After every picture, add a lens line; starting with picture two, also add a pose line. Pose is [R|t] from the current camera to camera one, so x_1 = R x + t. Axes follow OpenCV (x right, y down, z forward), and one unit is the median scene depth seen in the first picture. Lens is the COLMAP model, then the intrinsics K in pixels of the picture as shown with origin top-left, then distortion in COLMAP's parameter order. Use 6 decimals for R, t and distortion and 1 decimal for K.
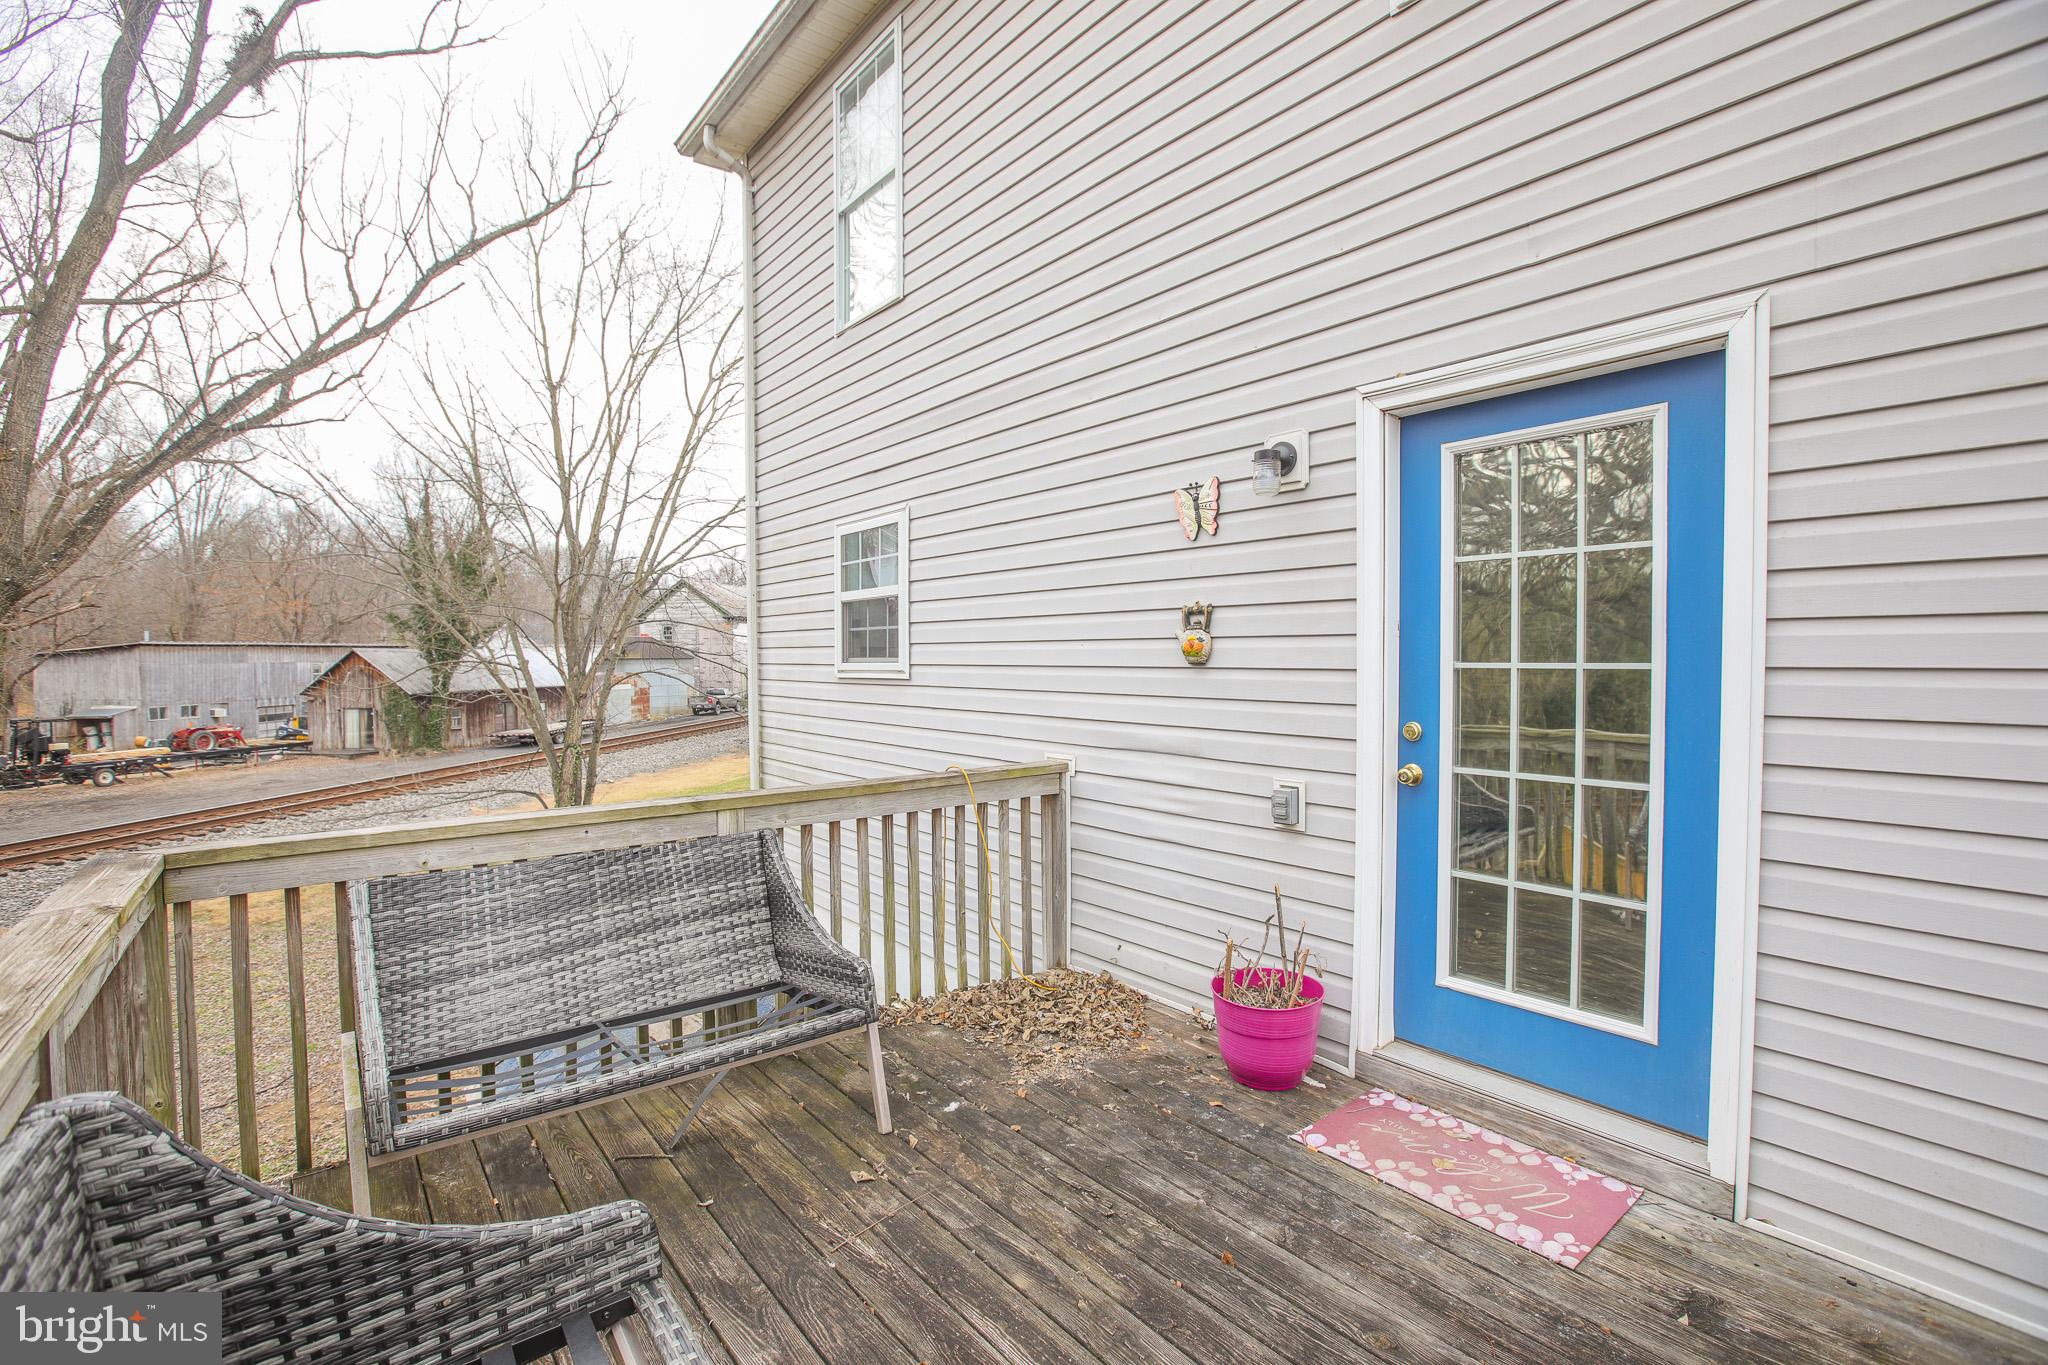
lens RADIAL K [[939.9, 0, 1018.4], [0, 939.9, 687.7], [0, 0, 1]] dist [-0.025551, 0.004767]
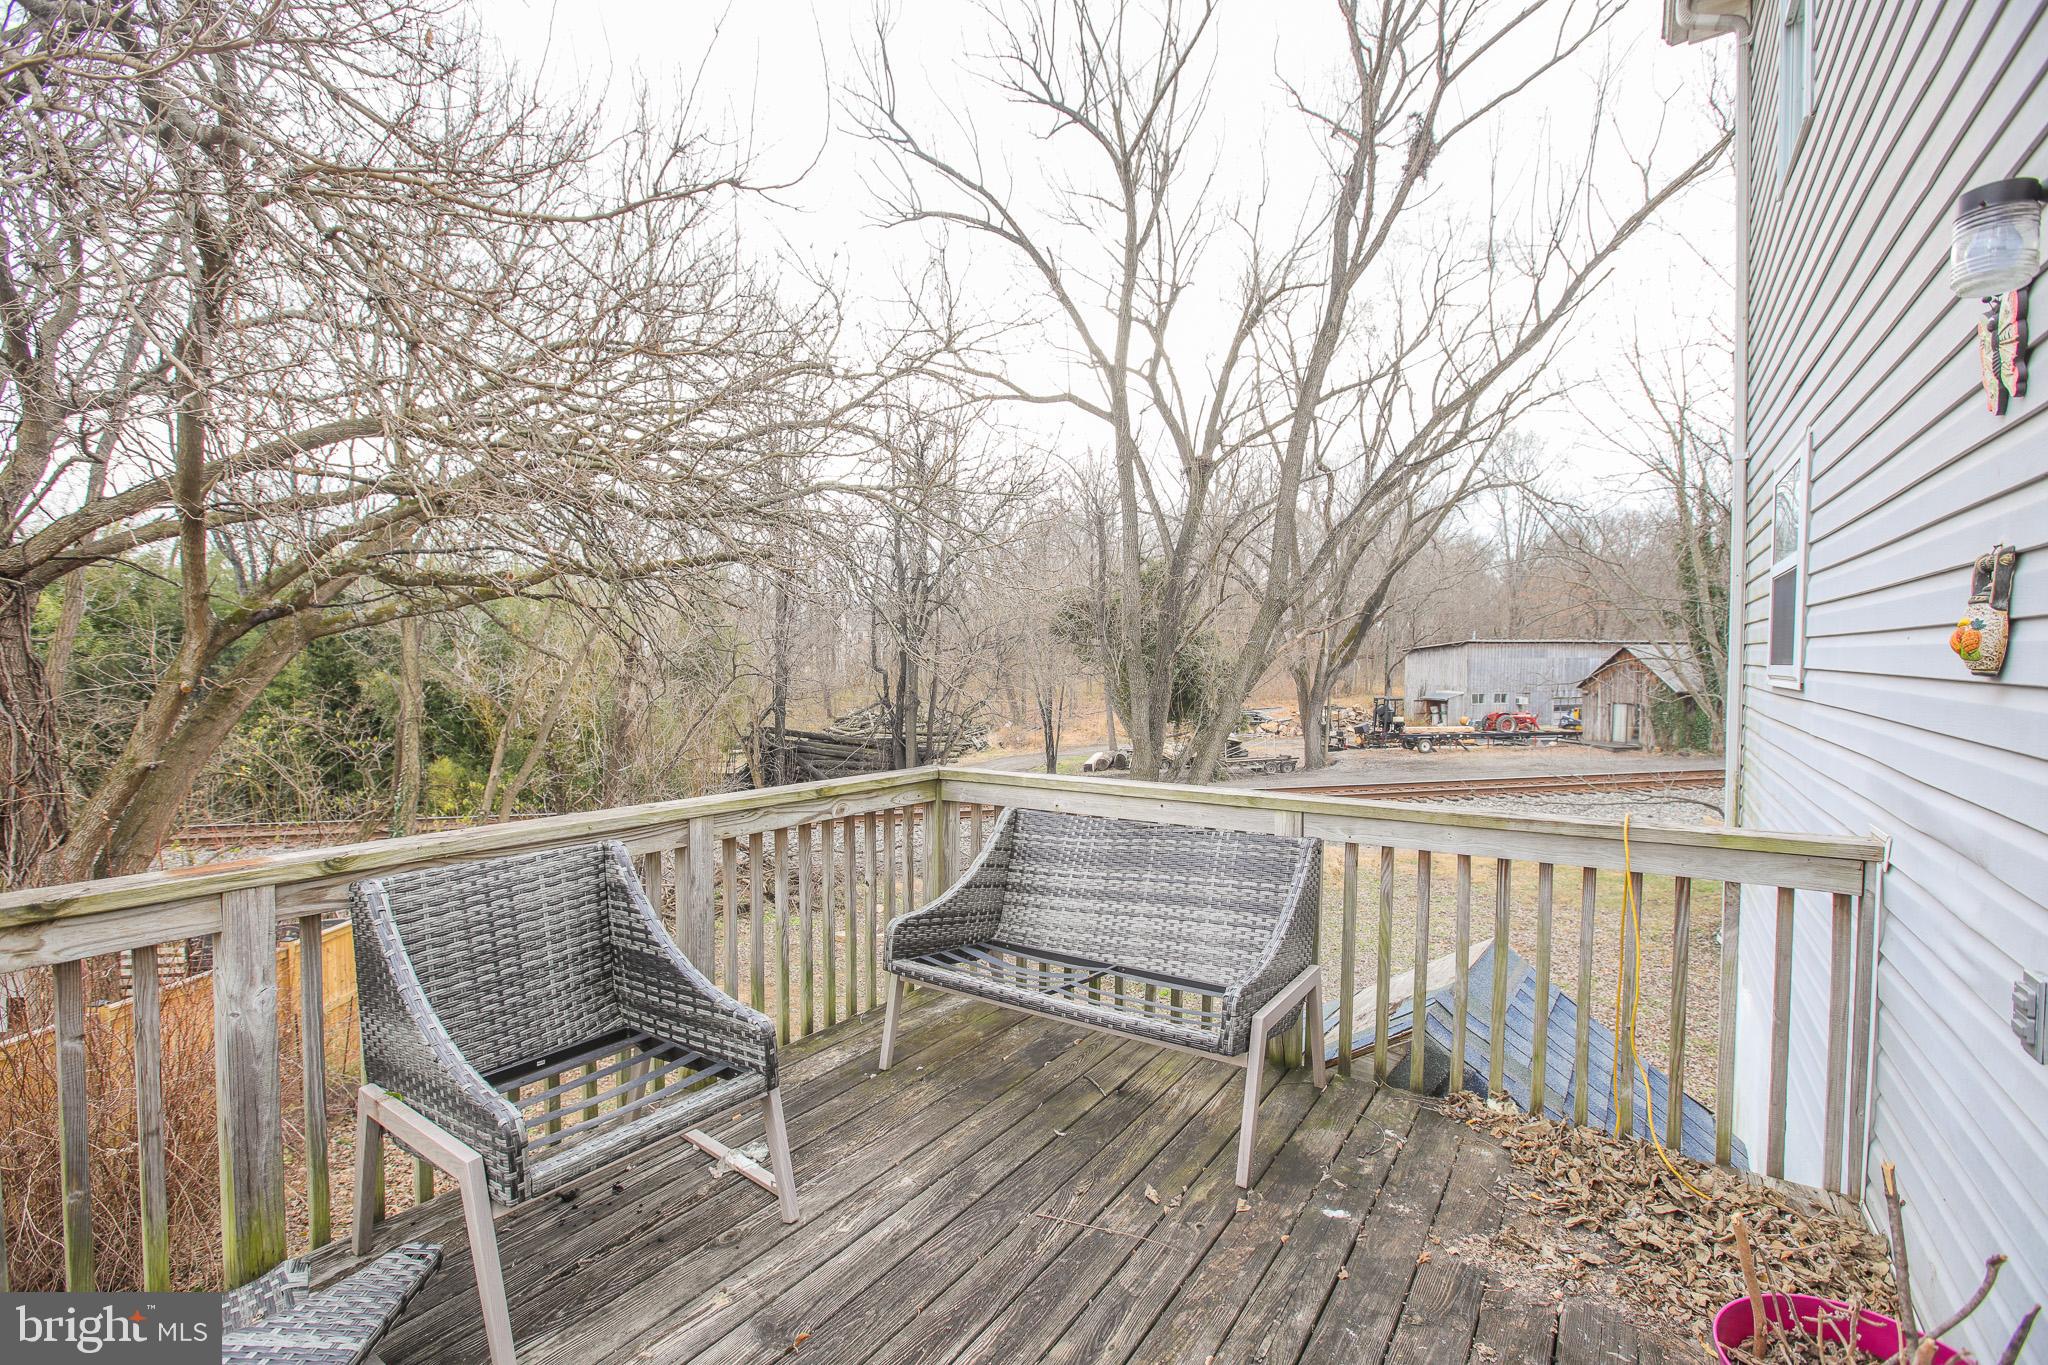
lens RADIAL K [[939.9, 0, 1010.9], [0, 939.9, 681.1], [0, 0, 1]] dist [-0.025551, 0.004767]
pose [[0.300651, 0.031682, -0.953208, 0.095778], [-0.034236, 0.999162, 0.022411, -0.003186], [0.953120, 0.025896, 0.301484, 0.077115]]
